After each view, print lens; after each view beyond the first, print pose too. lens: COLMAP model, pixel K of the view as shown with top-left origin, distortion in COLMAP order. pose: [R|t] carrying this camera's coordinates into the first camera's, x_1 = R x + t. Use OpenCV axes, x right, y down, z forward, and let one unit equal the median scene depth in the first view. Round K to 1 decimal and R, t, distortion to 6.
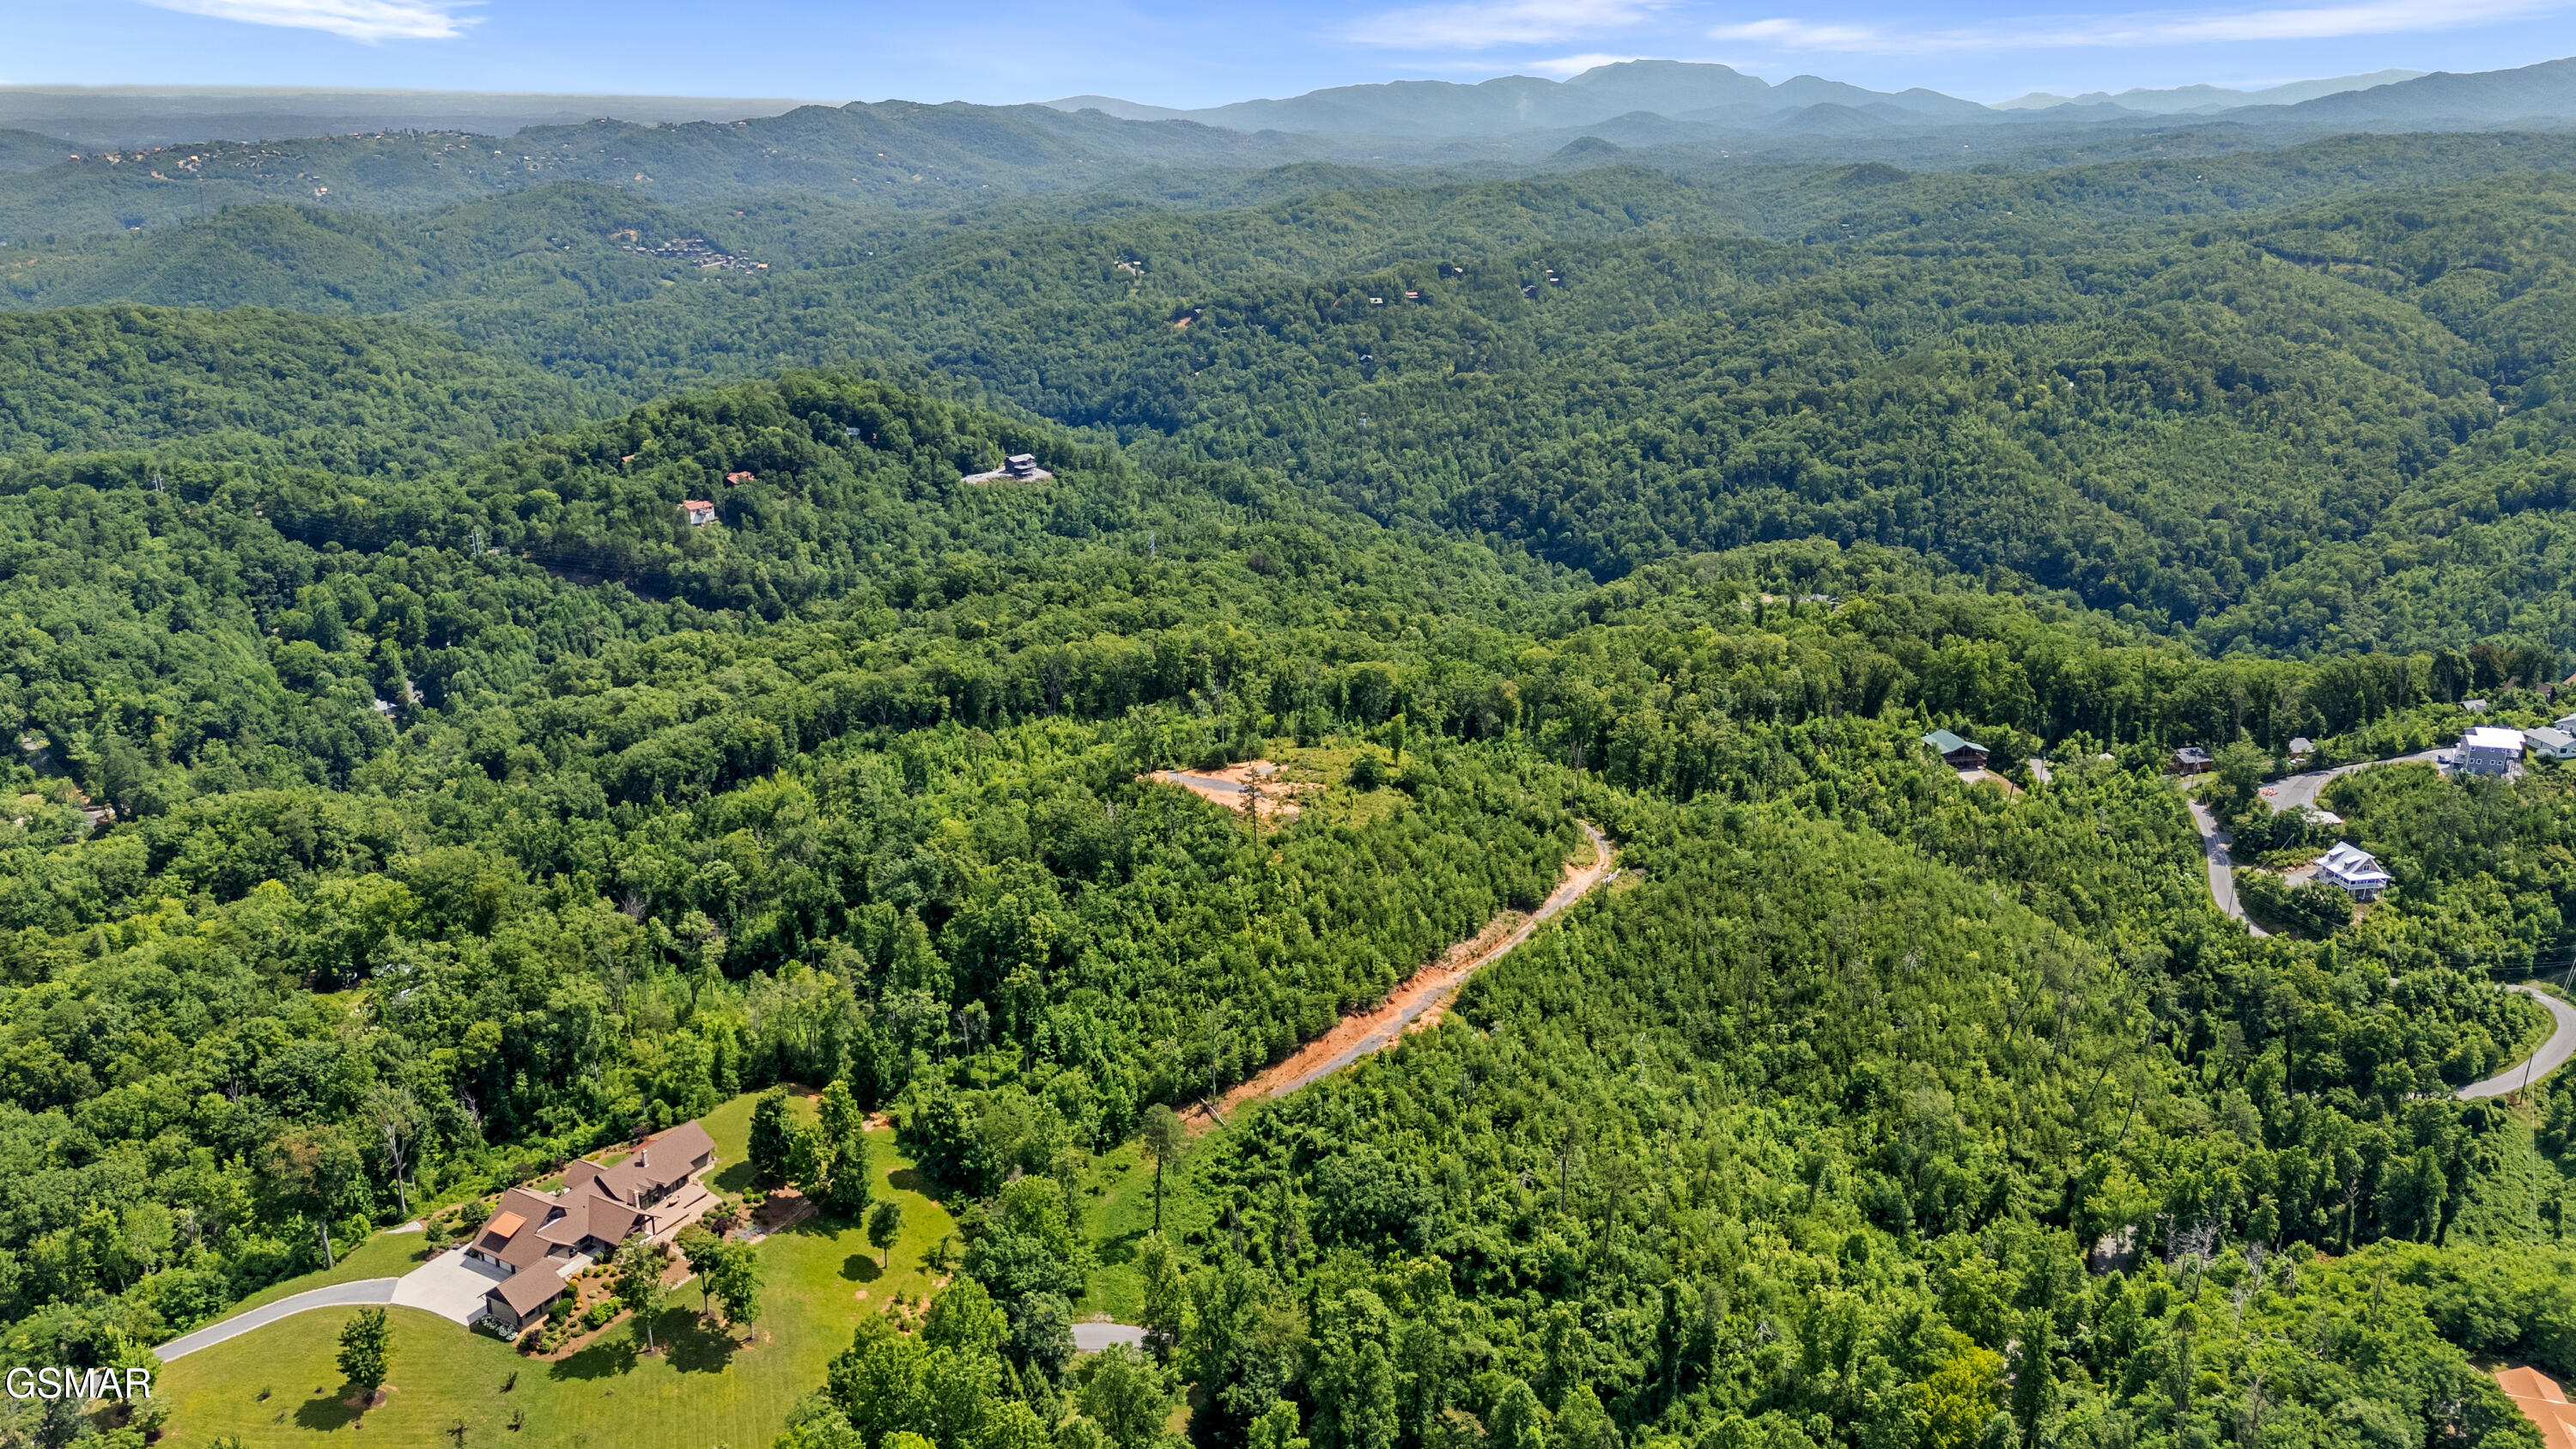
lens RADIAL K [[1911.1, 0, 1290.2], [0, 1911.1, 720.6], [0, 0, 1]] dist [0.038718, -0.034458]
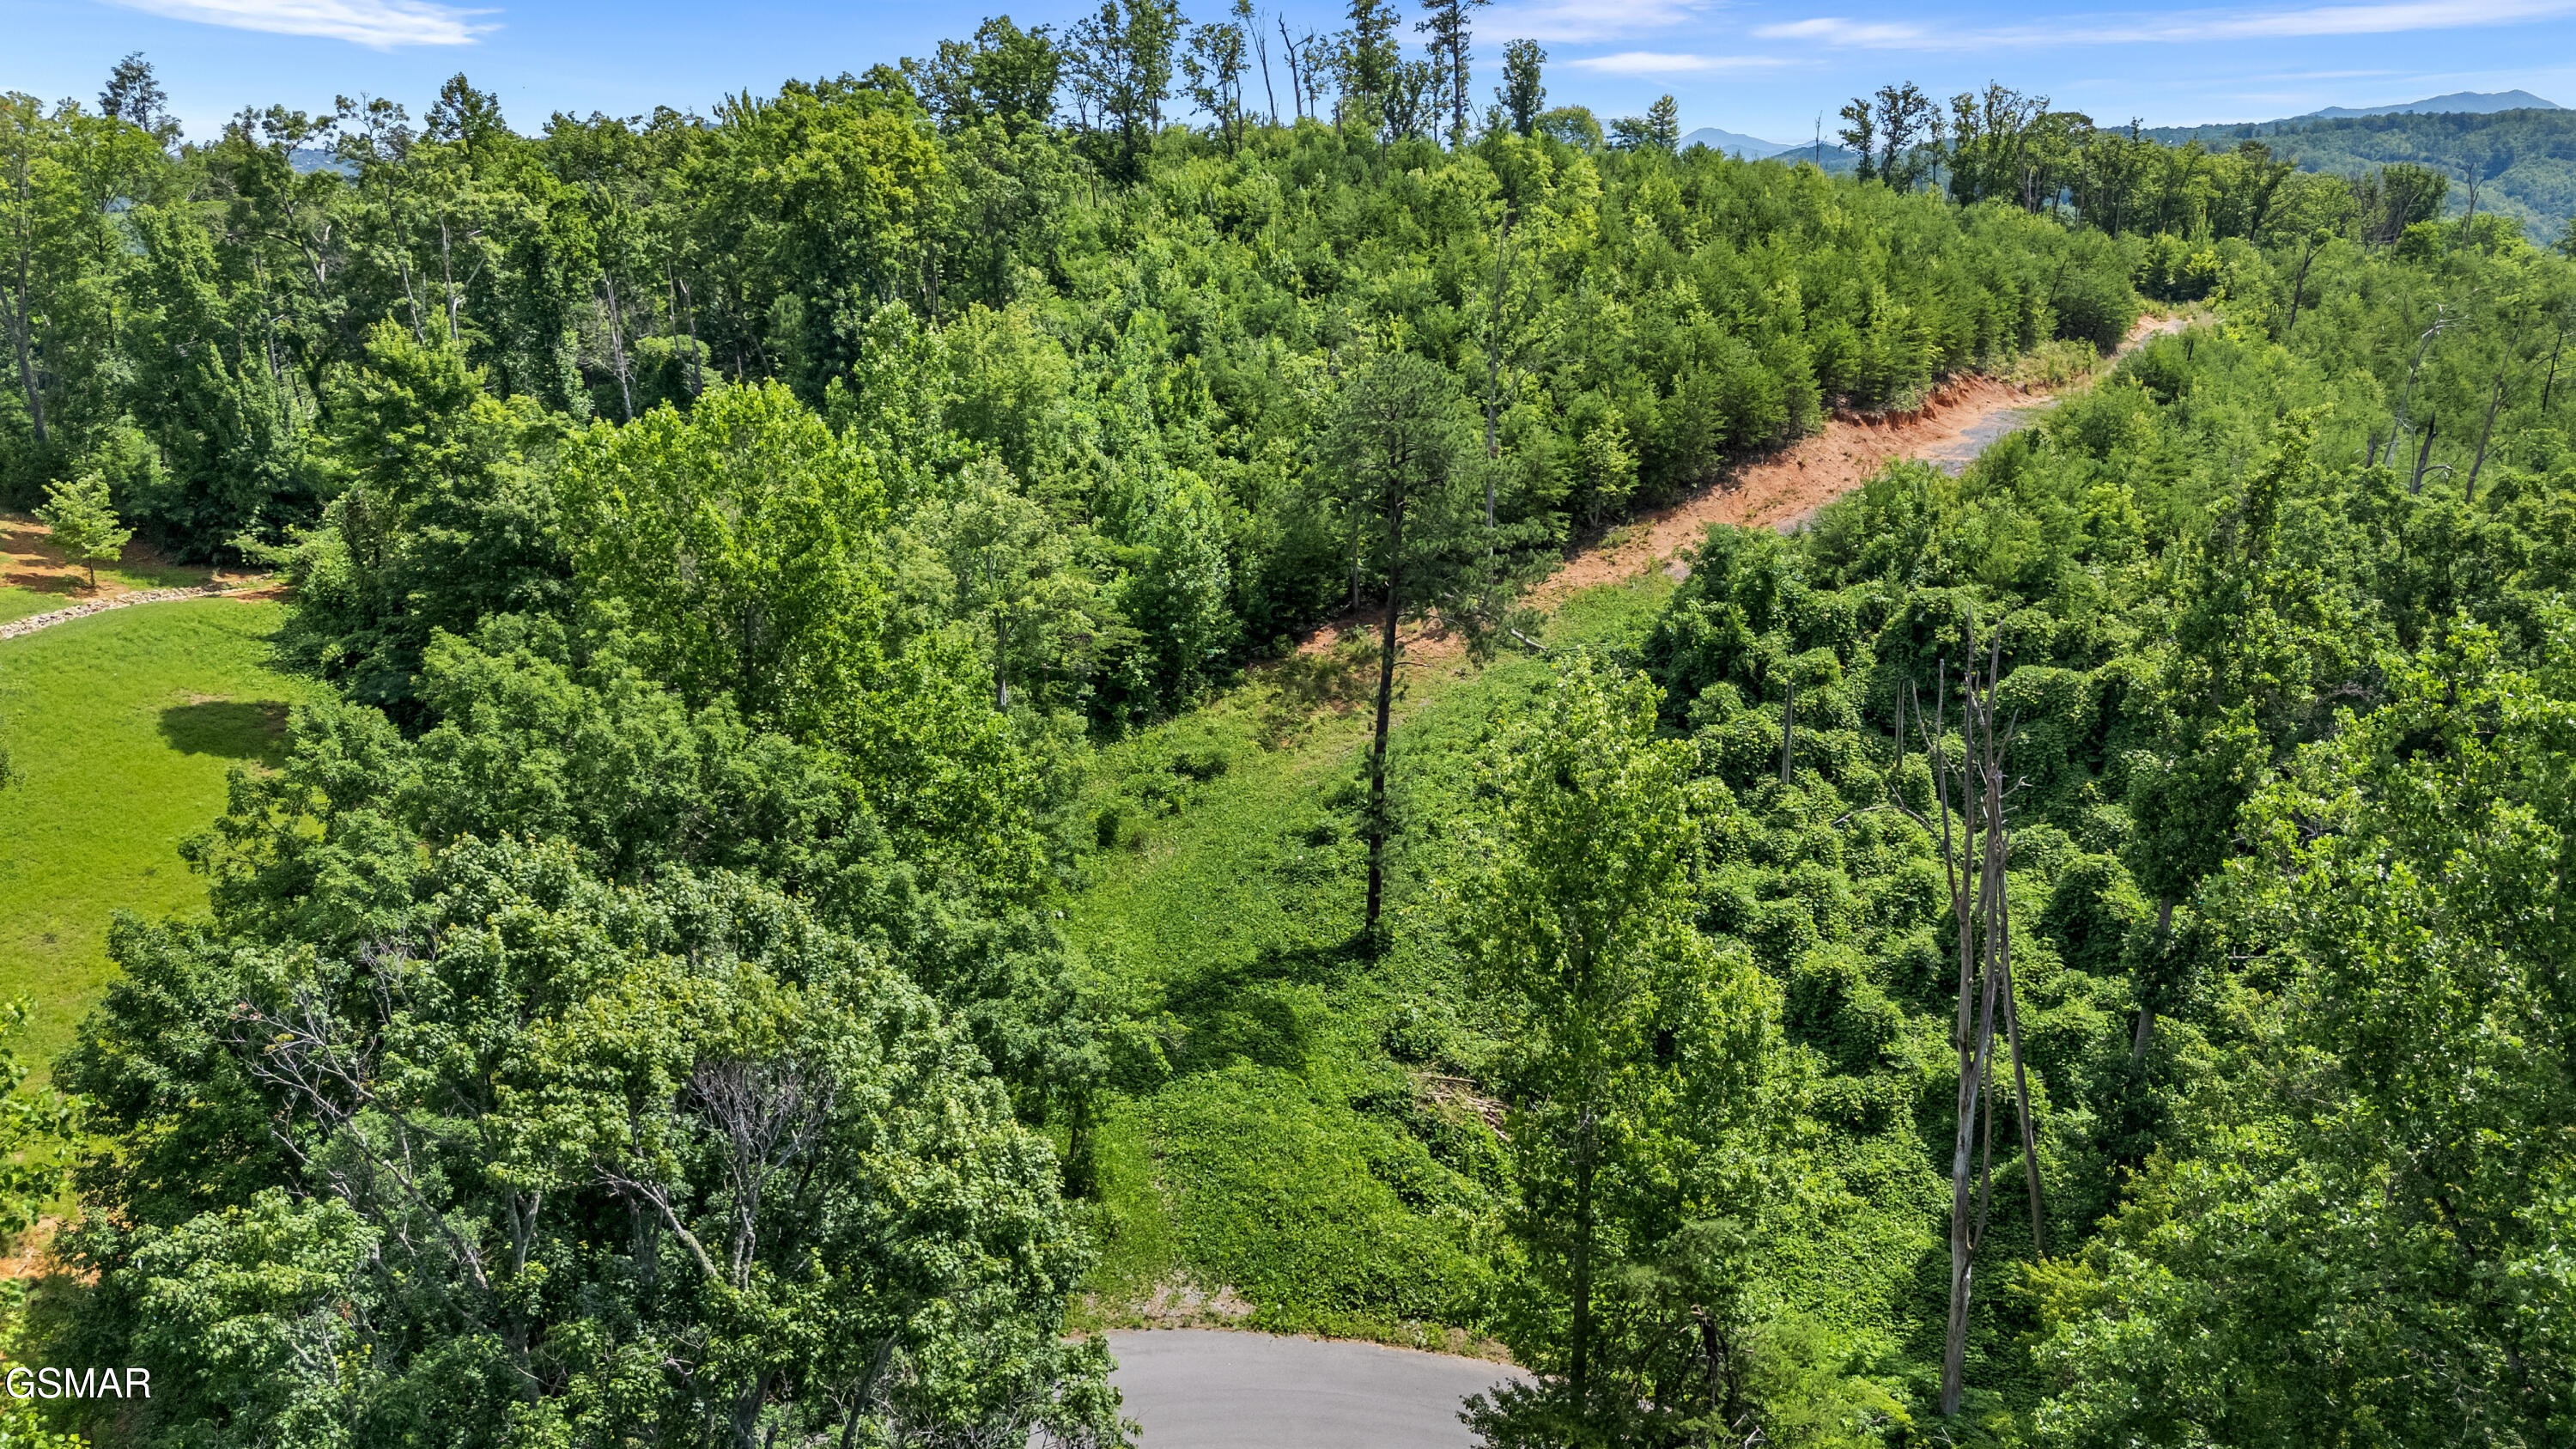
lens RADIAL K [[1911.1, 0, 1294.6], [0, 1911.1, 728.6], [0, 0, 1]] dist [0.038718, -0.034458]
pose [[0.998973, -0.025328, 0.037559, -0.028570], [0.026241, 0.999367, -0.024007, 0.079494], [-0.036927, 0.024968, 0.999006, 0.249582]]
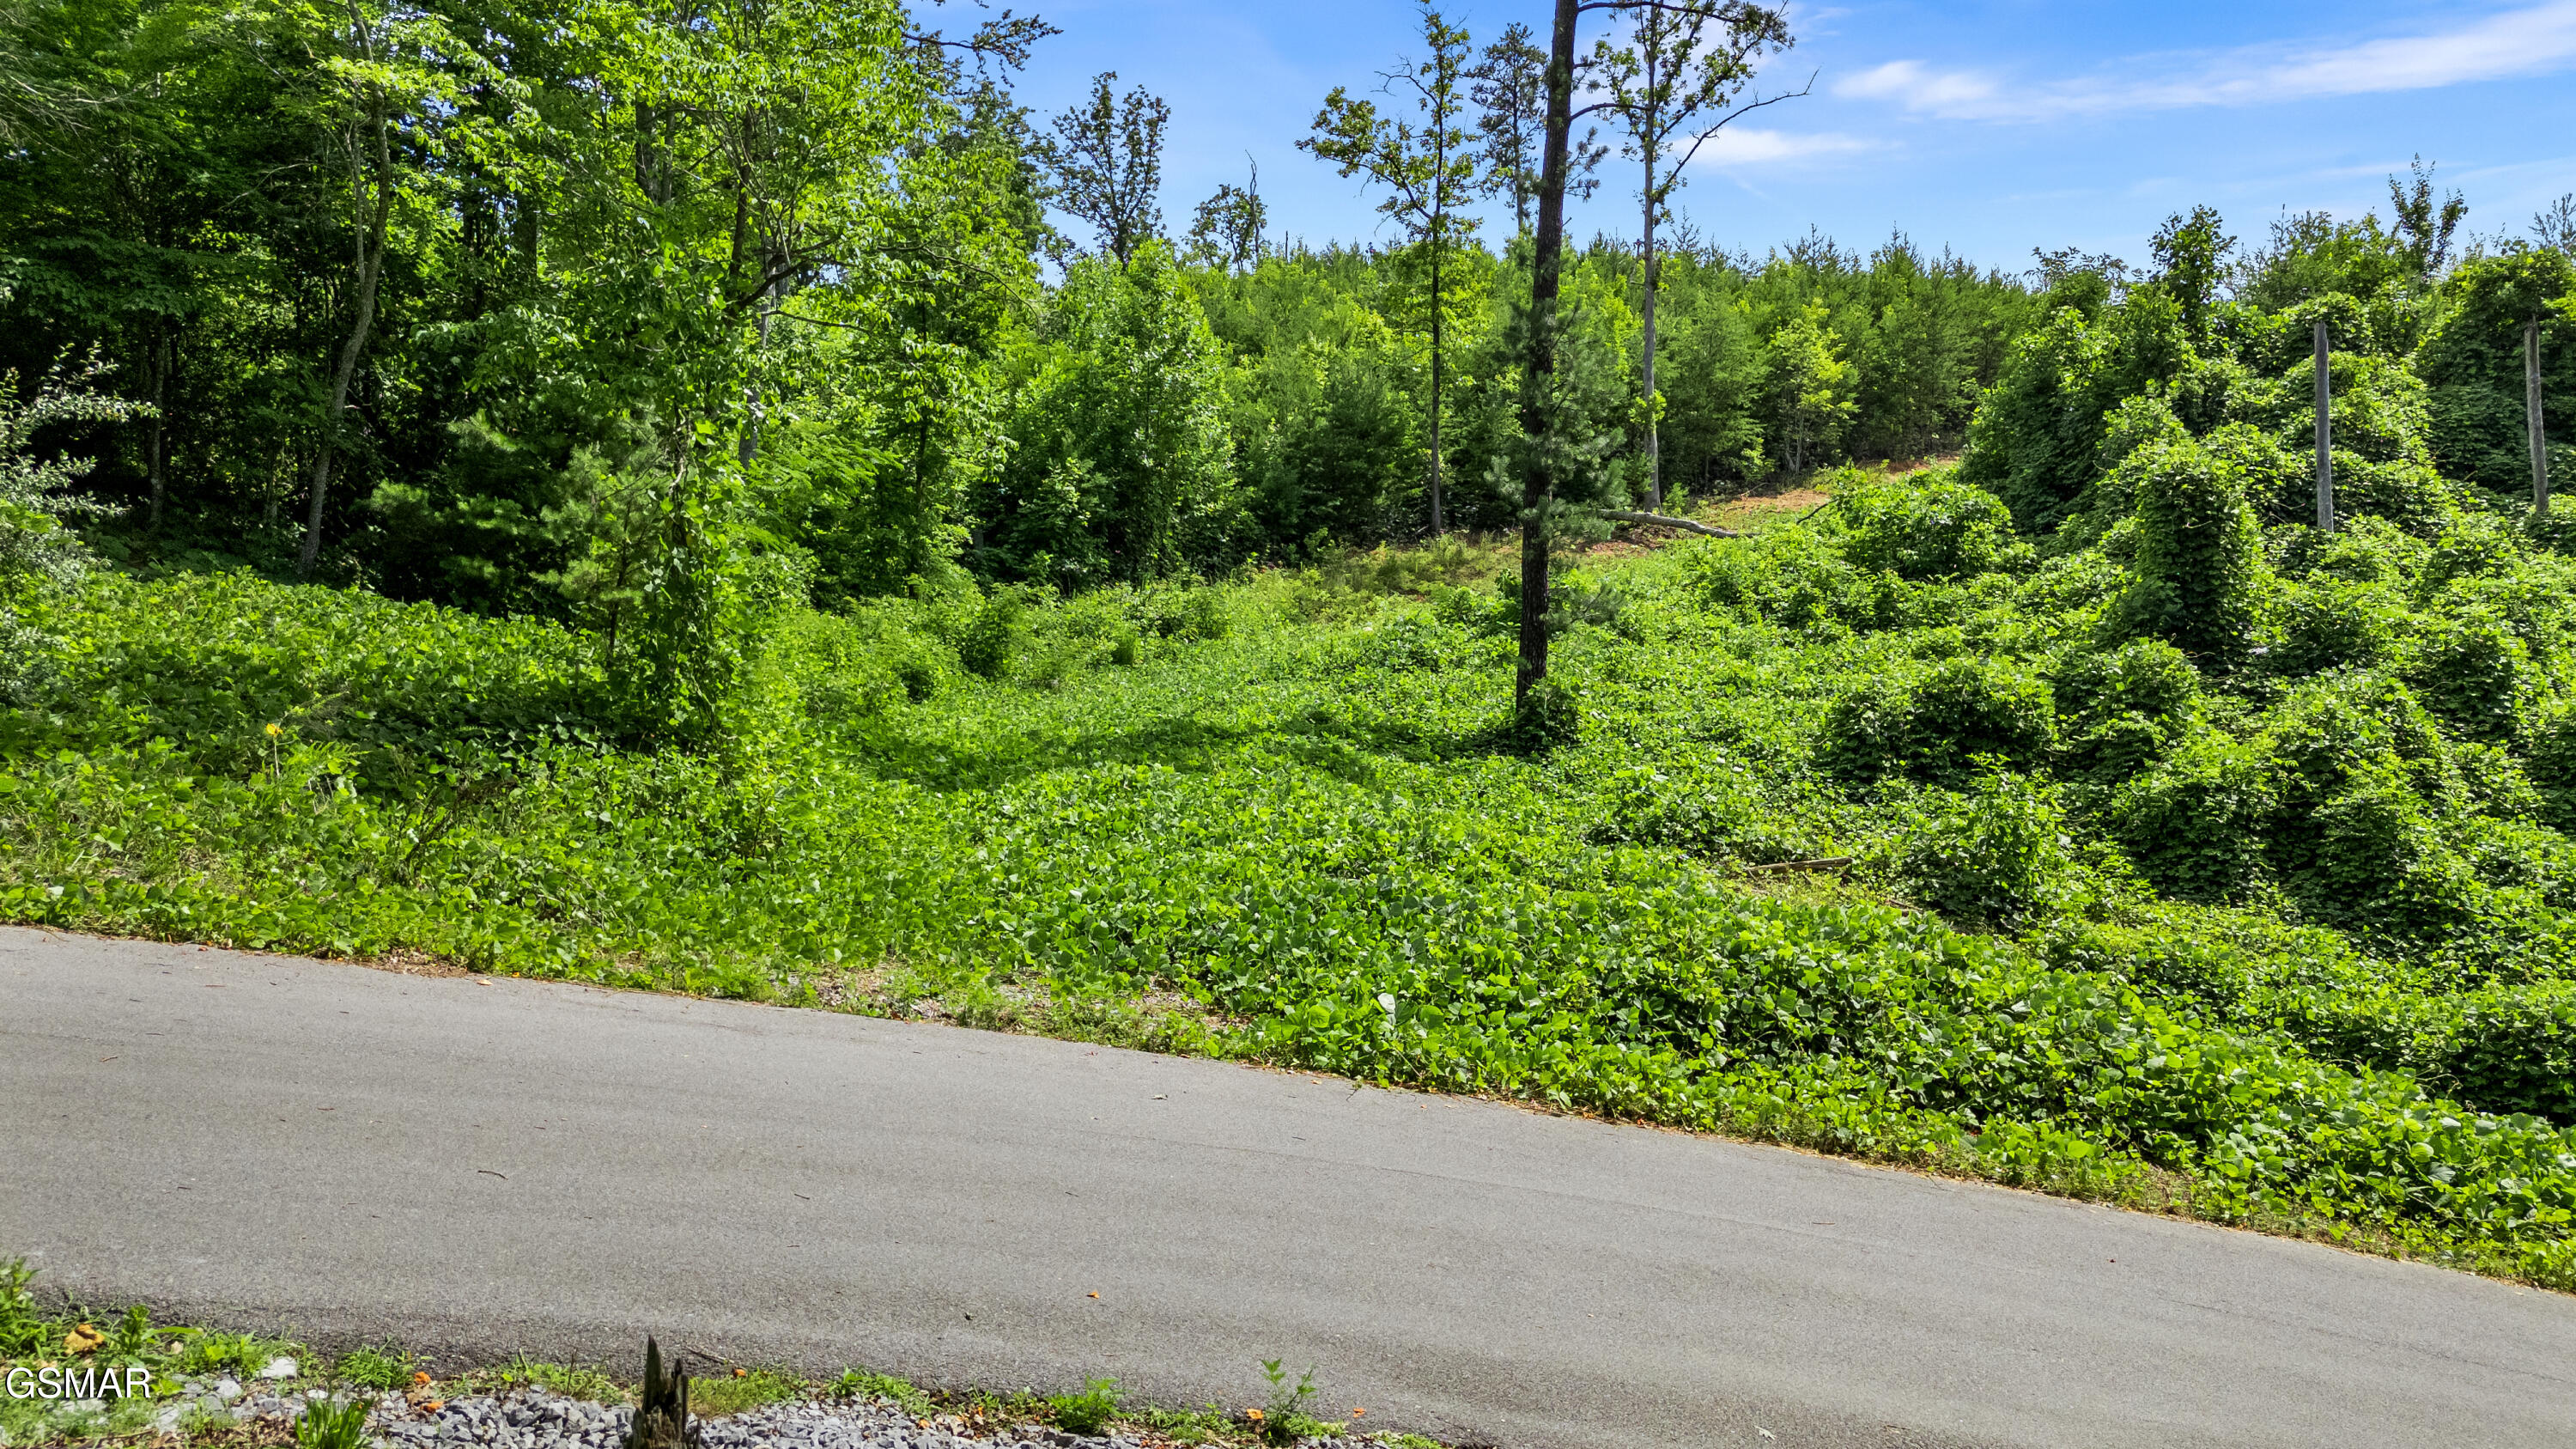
lens RADIAL K [[1911.1, 0, 1284.1], [0, 1911.1, 722.0], [0, 0, 1]] dist [0.038718, -0.034458]
pose [[0.999482, -0.004194, 0.031914, -0.028419], [0.014620, 0.942453, -0.334020, 0.098074], [-0.028677, 0.334313, 0.942026, 0.294282]]
